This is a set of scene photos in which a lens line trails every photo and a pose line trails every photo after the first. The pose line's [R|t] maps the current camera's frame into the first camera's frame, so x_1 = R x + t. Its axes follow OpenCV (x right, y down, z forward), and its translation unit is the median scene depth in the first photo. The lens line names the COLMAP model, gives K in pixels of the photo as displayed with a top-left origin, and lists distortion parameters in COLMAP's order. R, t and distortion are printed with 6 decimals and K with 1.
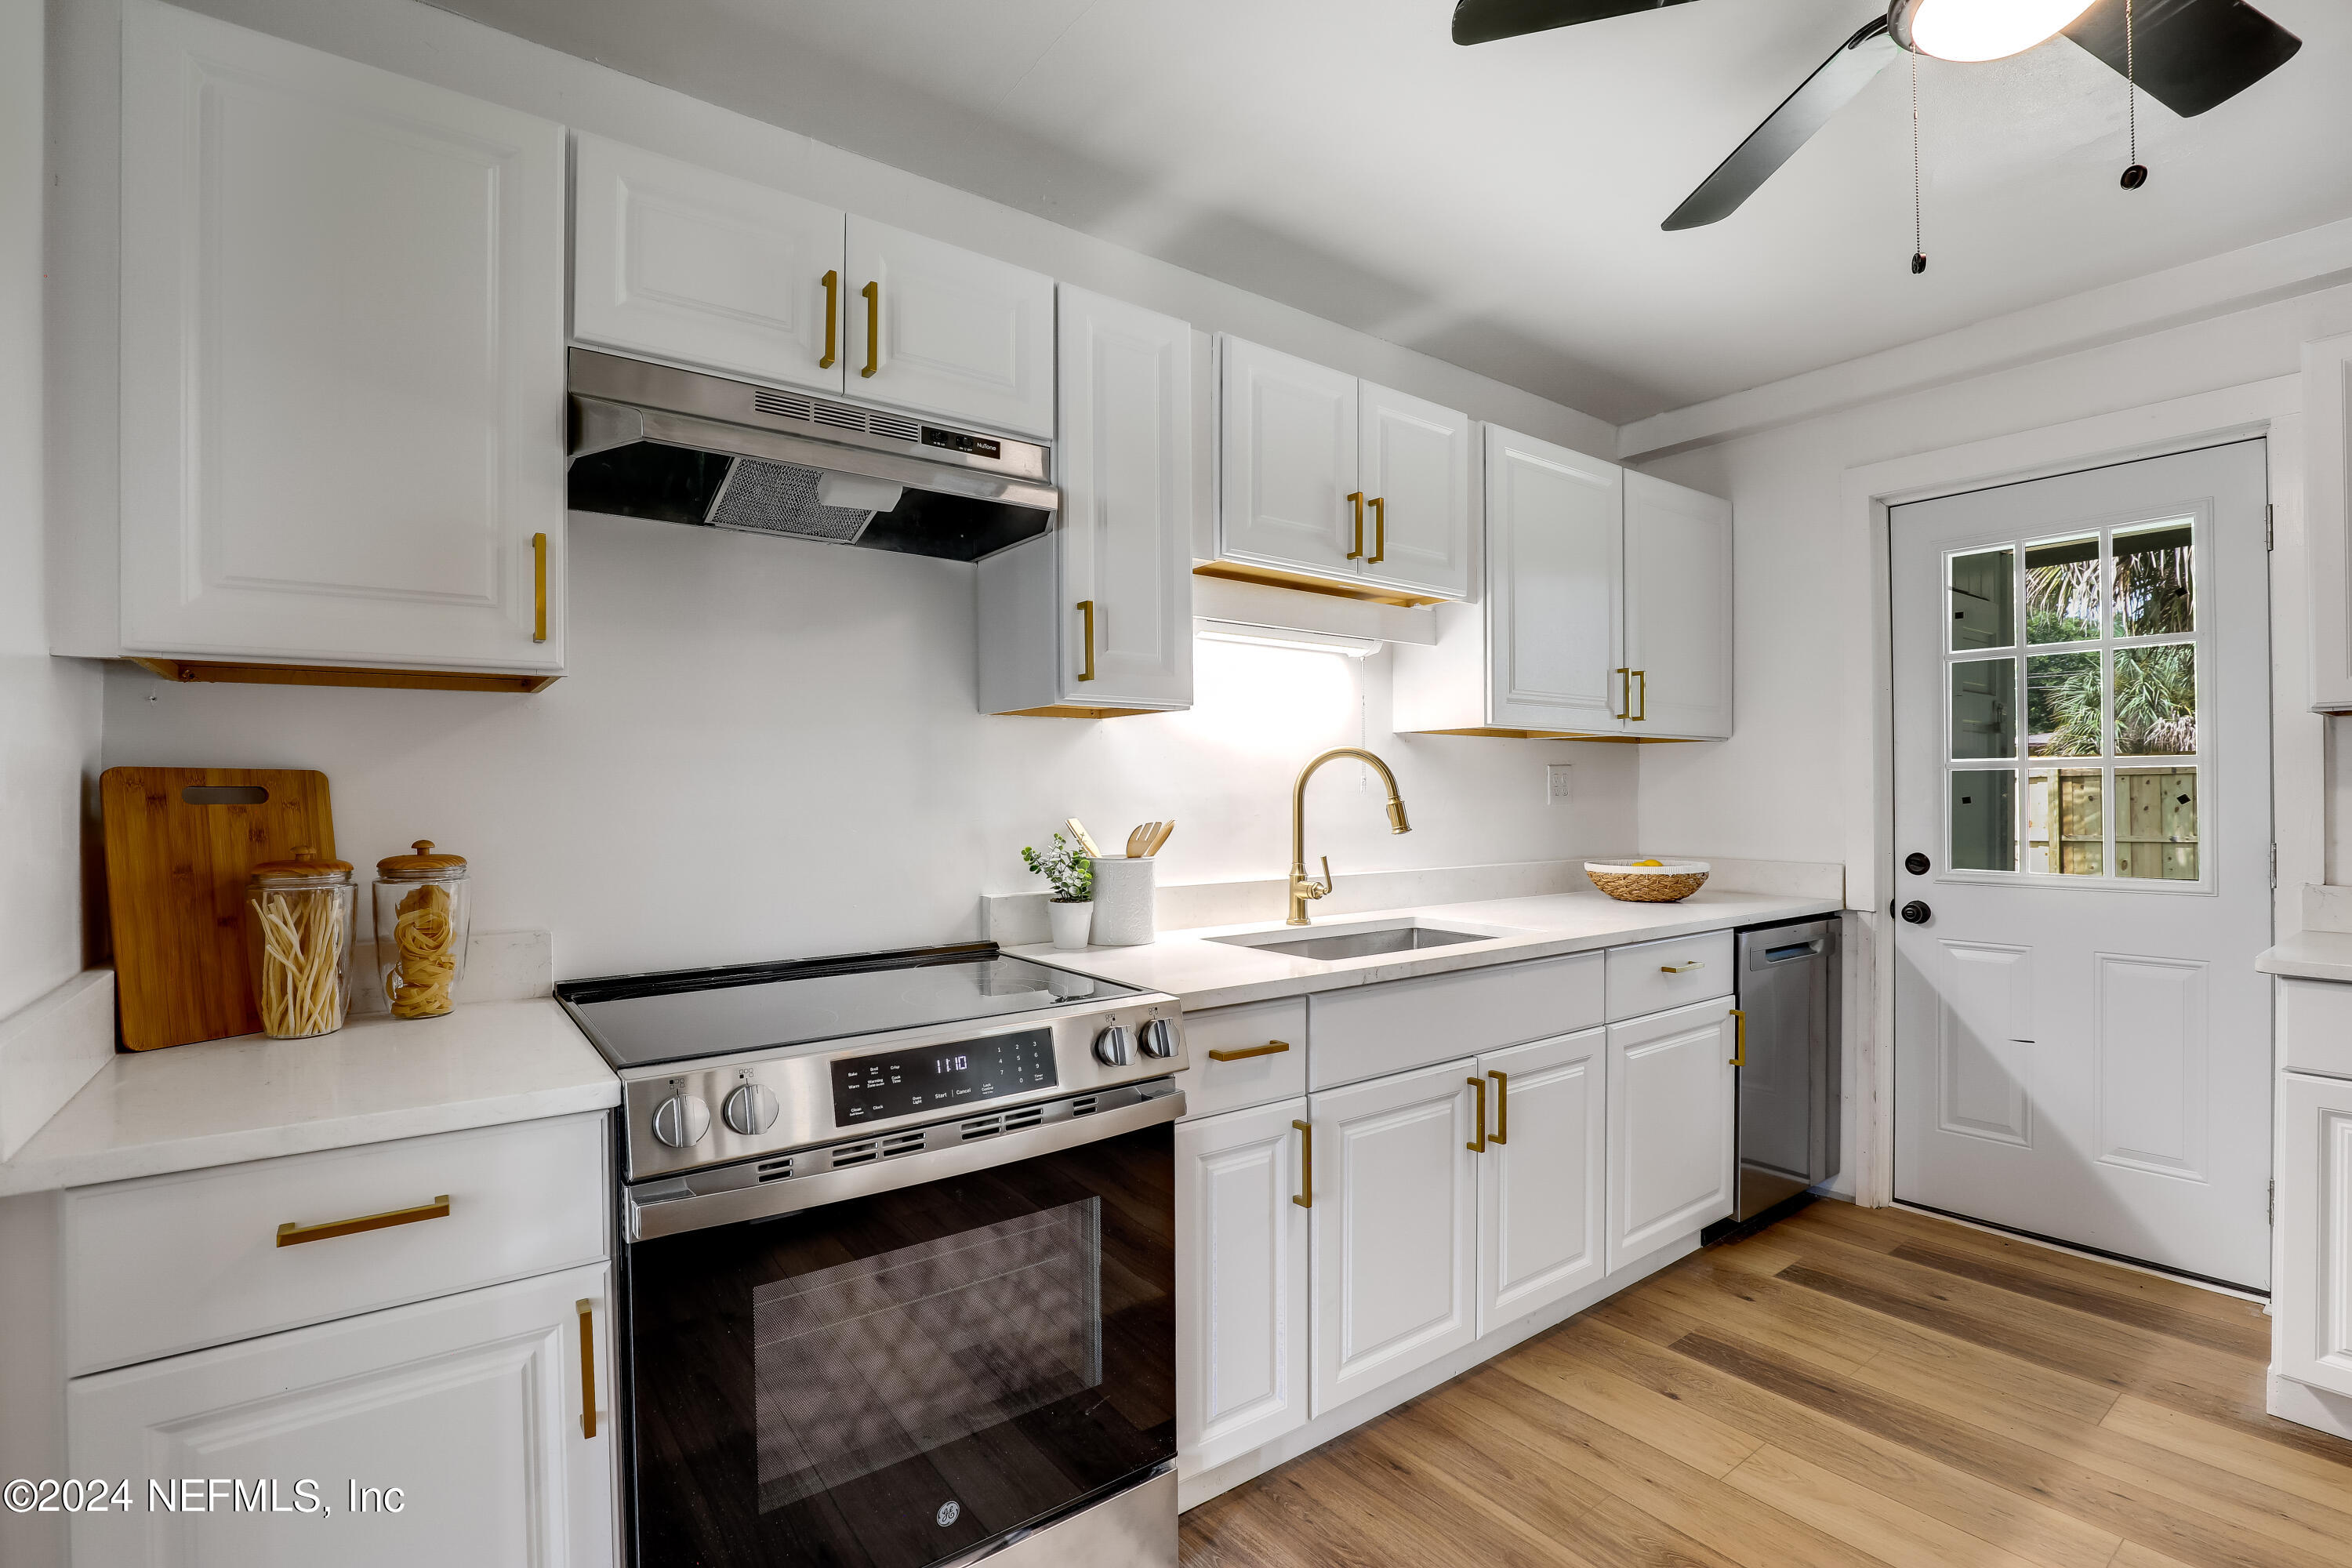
lens RADIAL K [[1103.8, 0, 1214.8], [0, 1103.8, 792.3], [0, 0, 1]] dist [-0.014925, -0.000411]
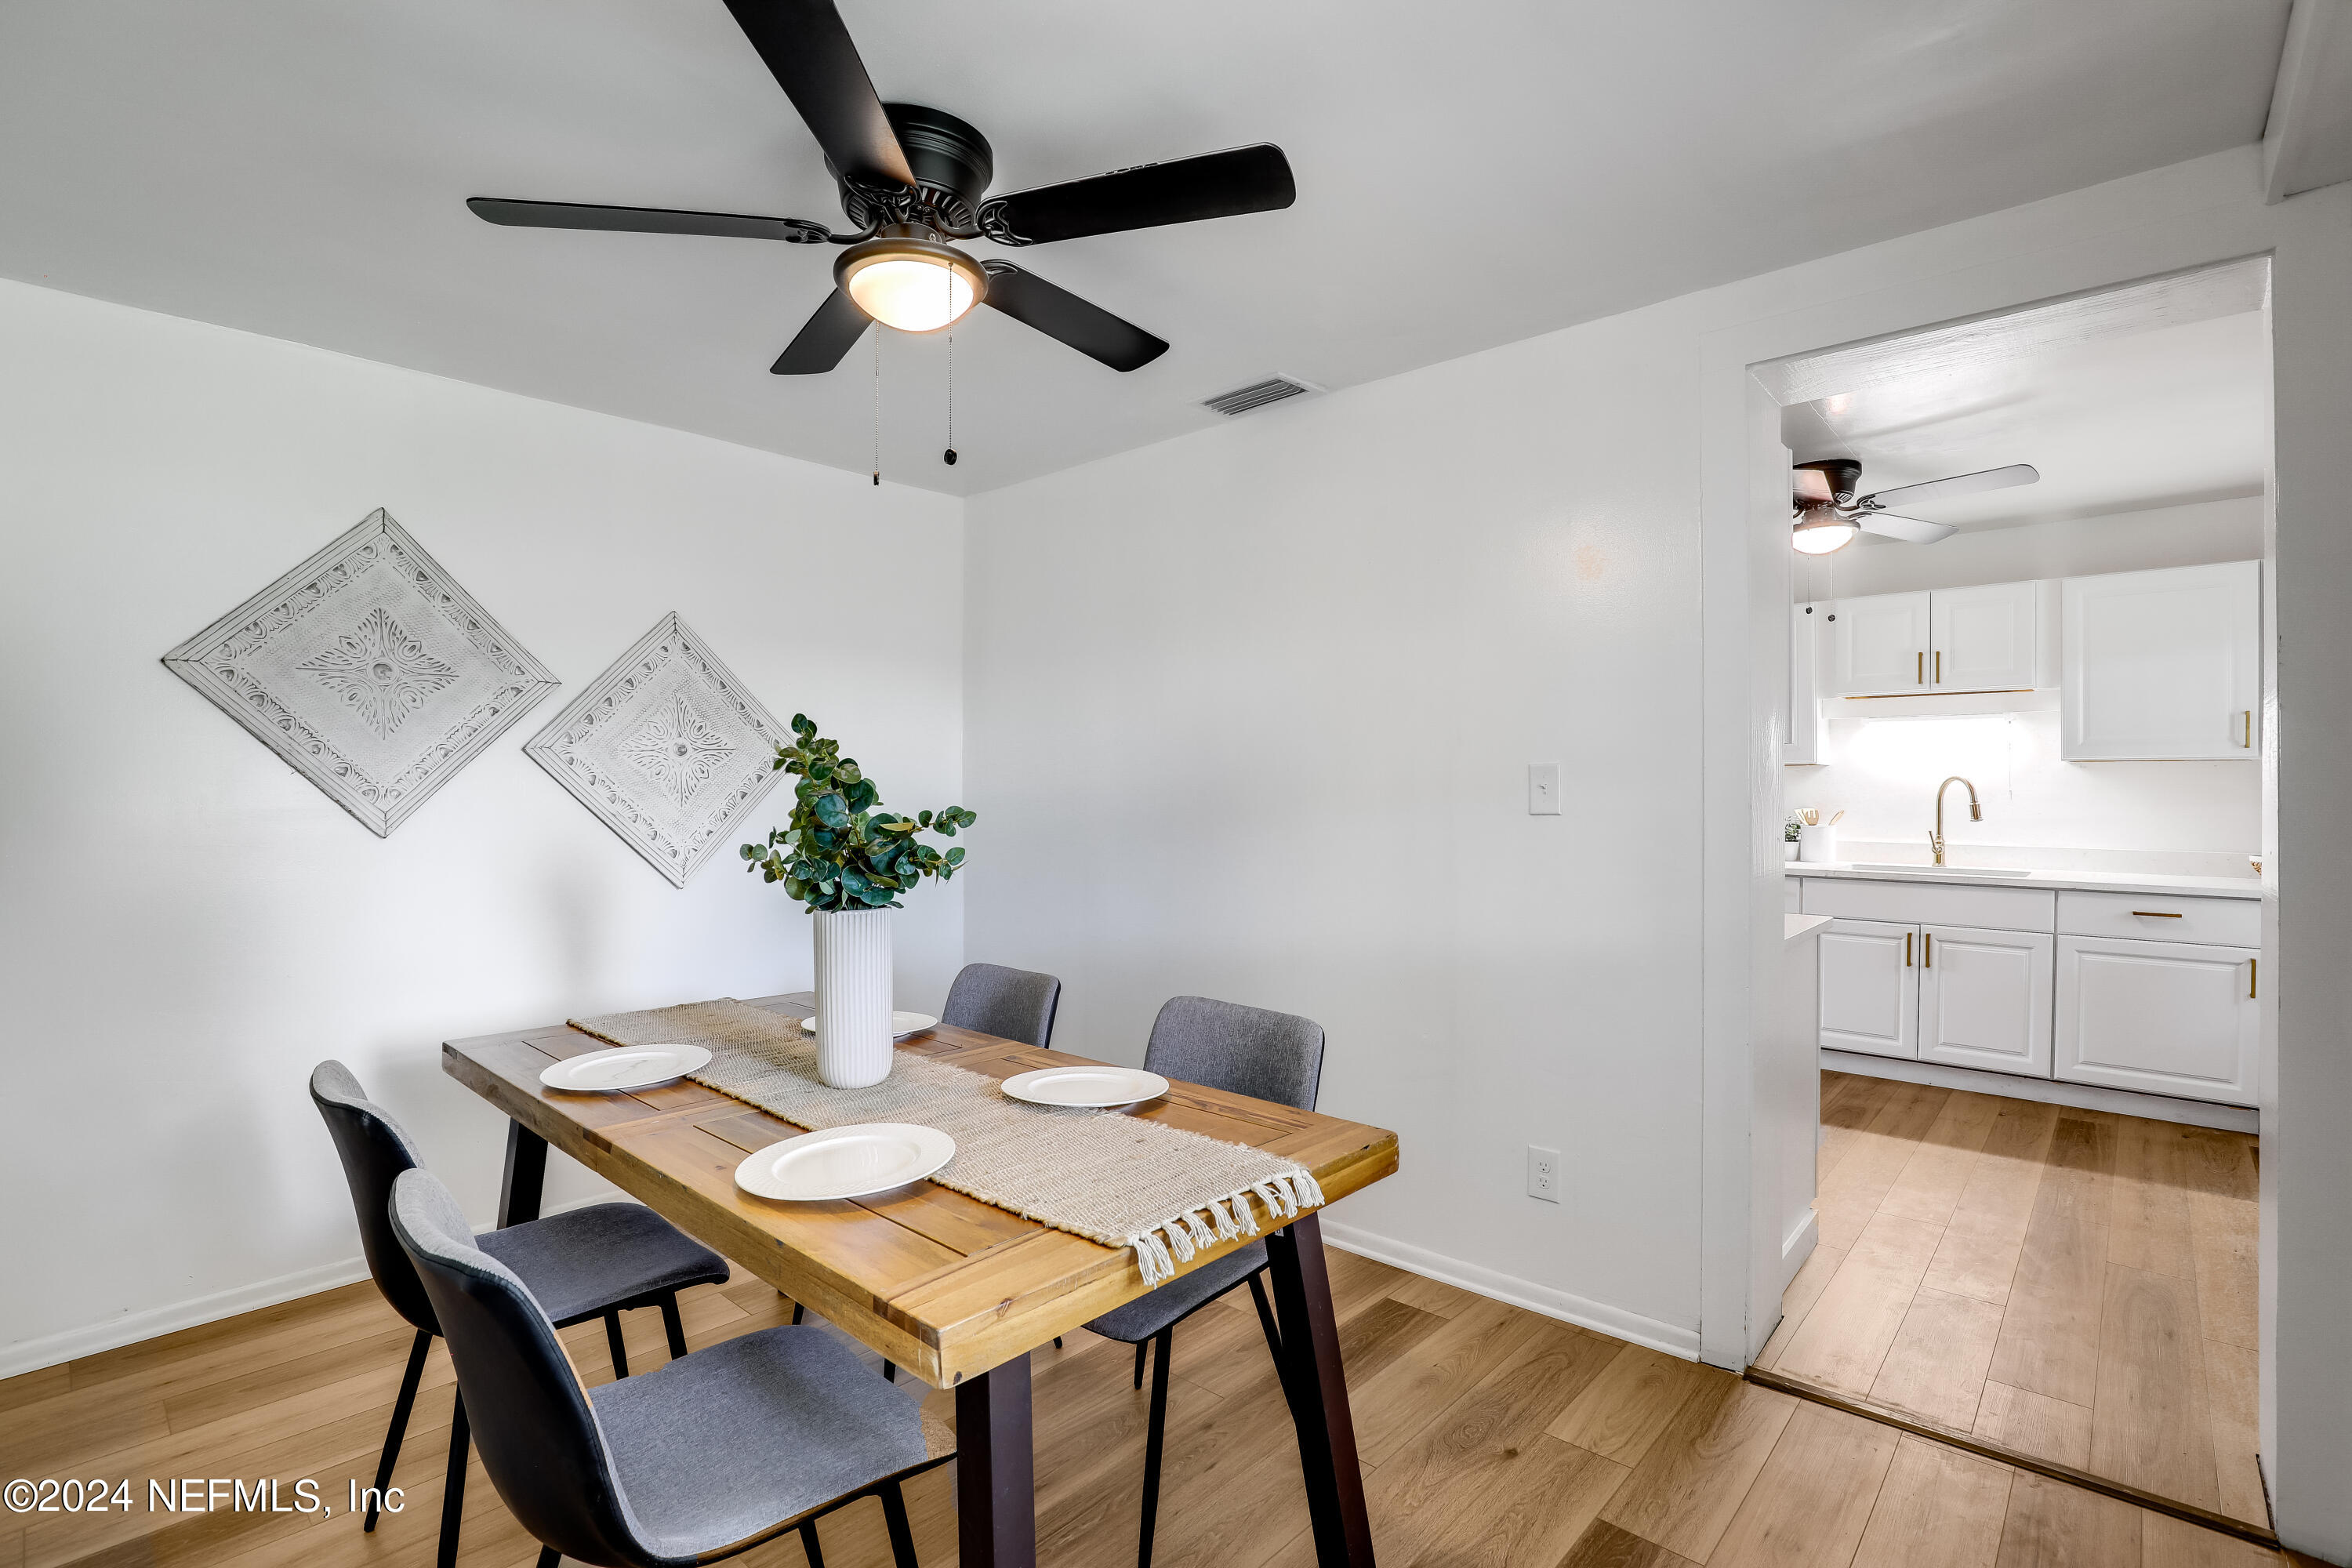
lens RADIAL K [[1210.0, 0, 1176.0], [0, 1210.0, 784.0], [0, 0, 1]] dist [0.040915, 0.000116]
pose [[0.174752, 0.014462, -0.984506, 2.384967], [0.005267, 0.999864, 0.015622, -0.079183], [0.984598, -0.007915, 0.174652, -0.840579]]
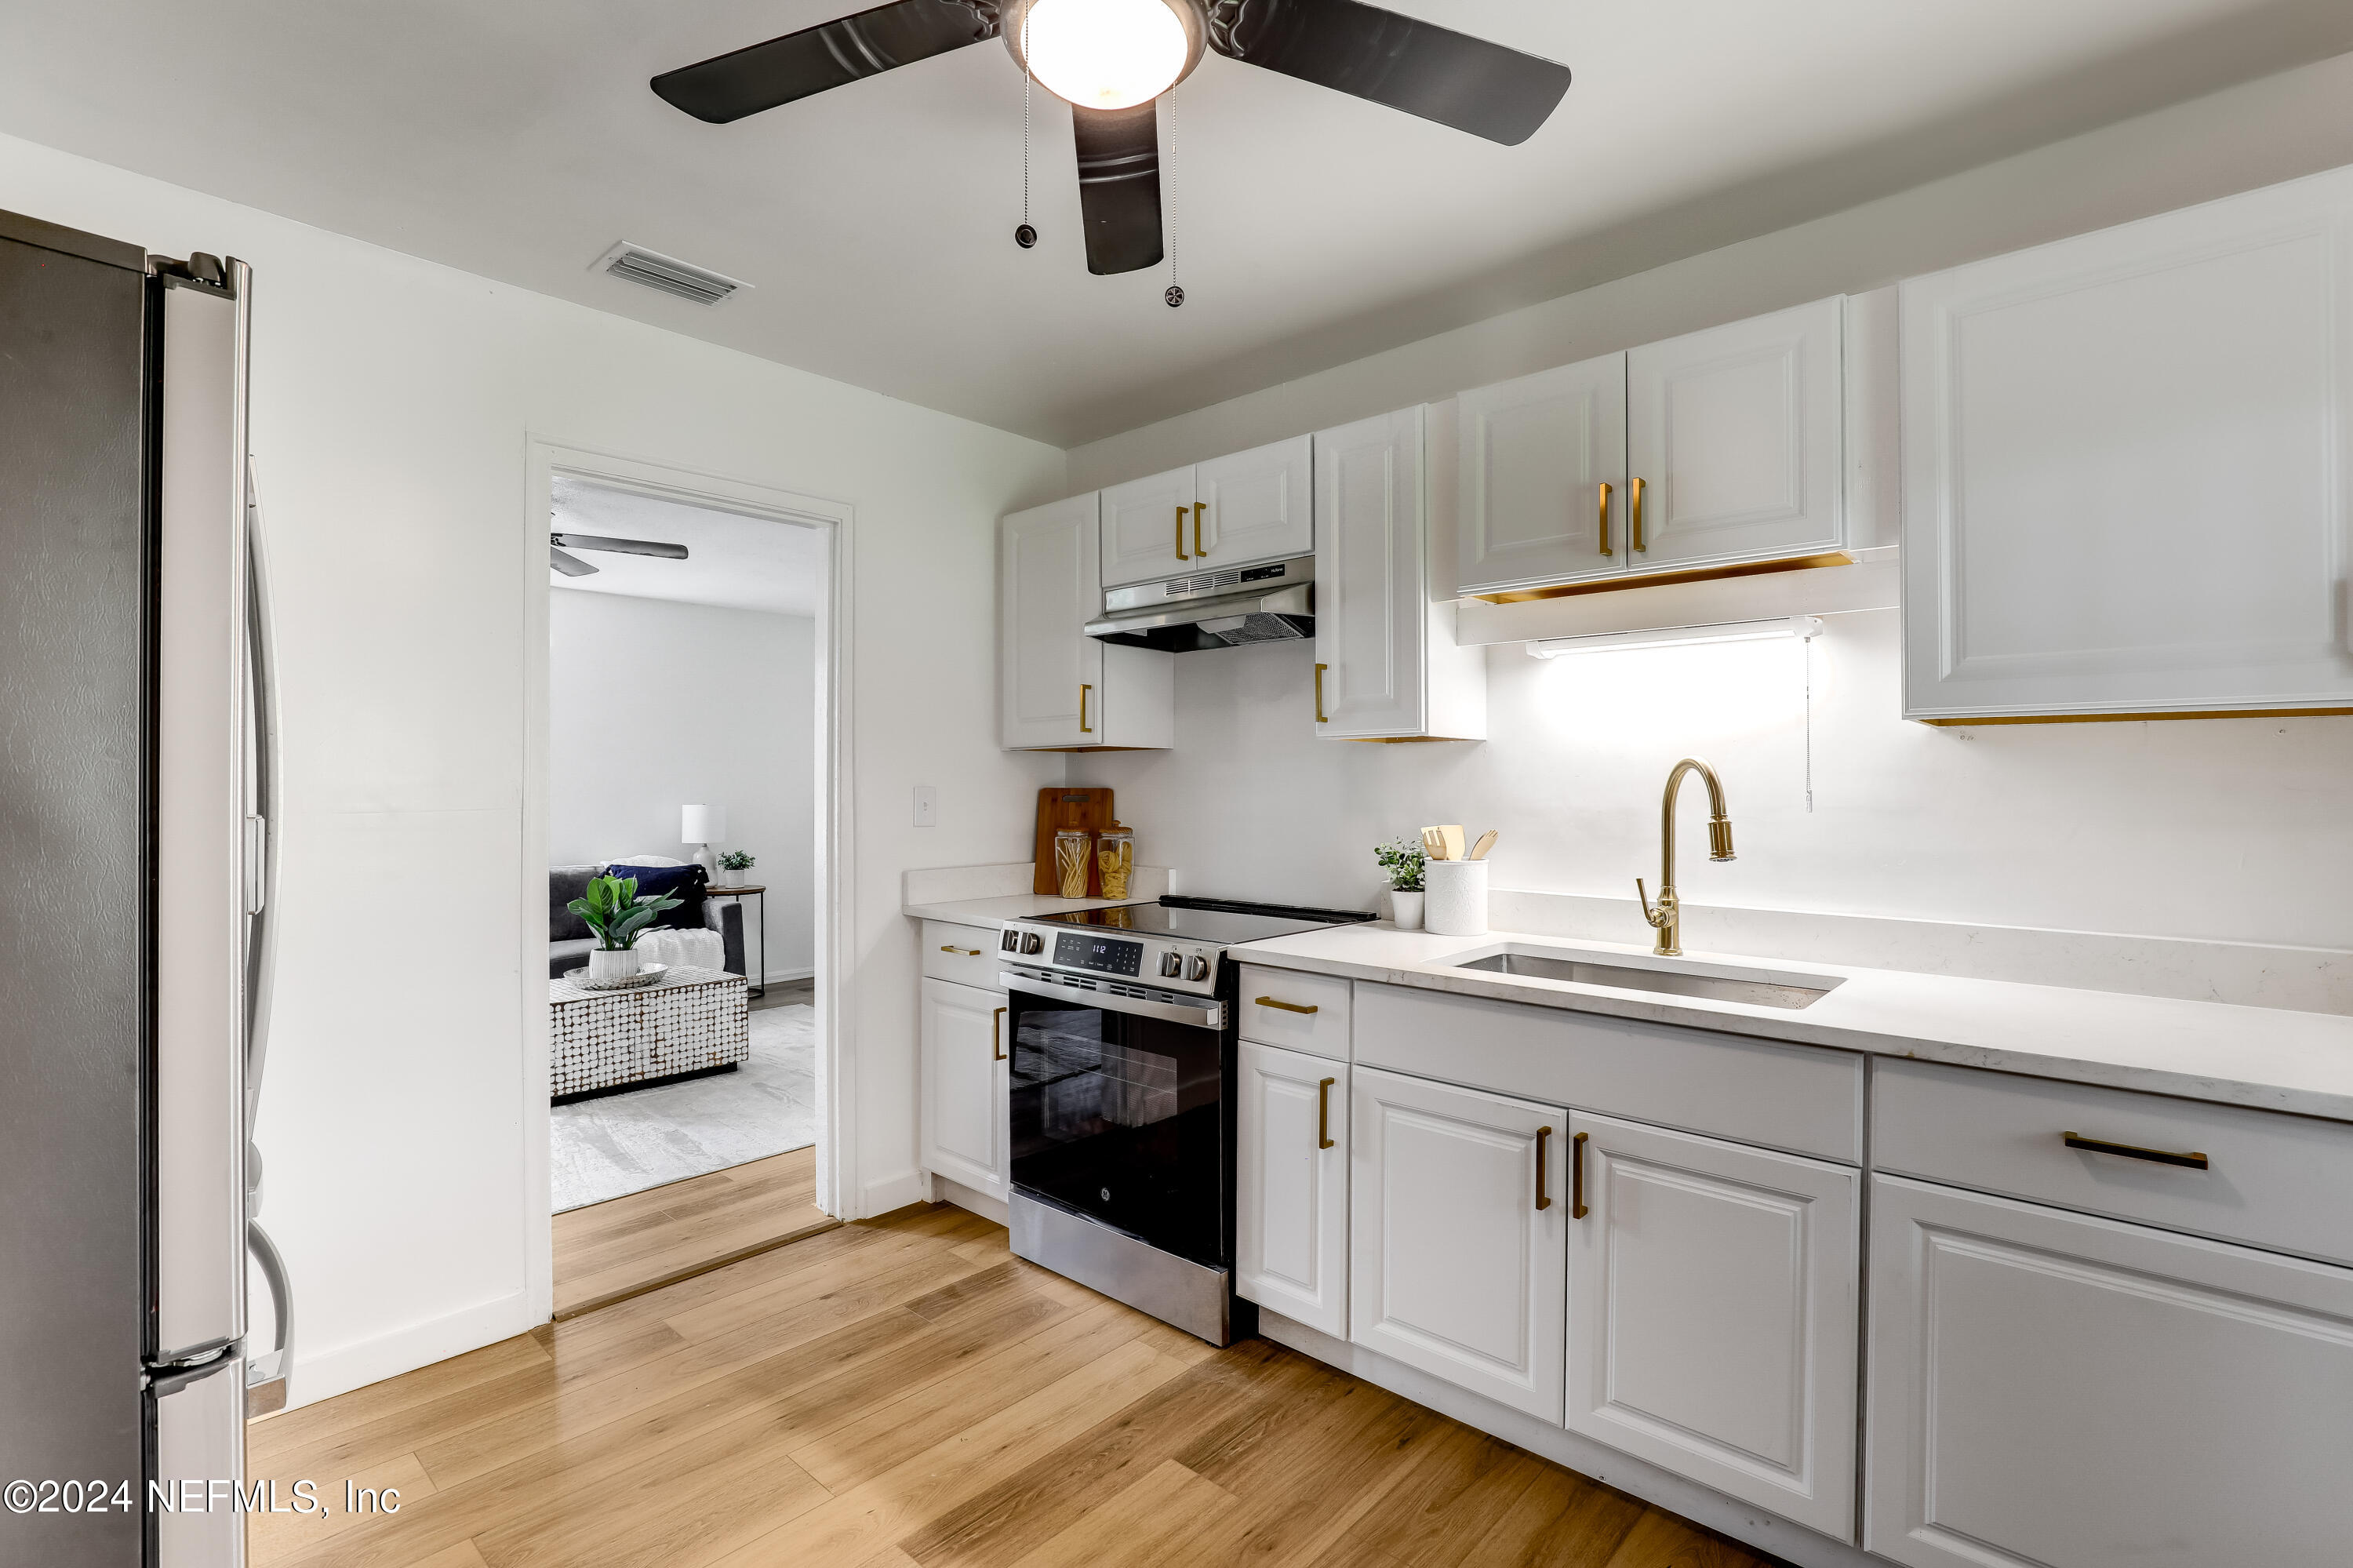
lens RADIAL K [[1060.6, 0, 1191.8], [0, 1060.6, 799.0], [0, 0, 1]] dist [-0.018737, 0.000025]
pose [[0.168893, 0.010763, -0.985576, 1.052783], [-0.008103, 0.999922, 0.009531, -0.015371], [0.985601, 0.006376, 0.168967, 0.578314]]
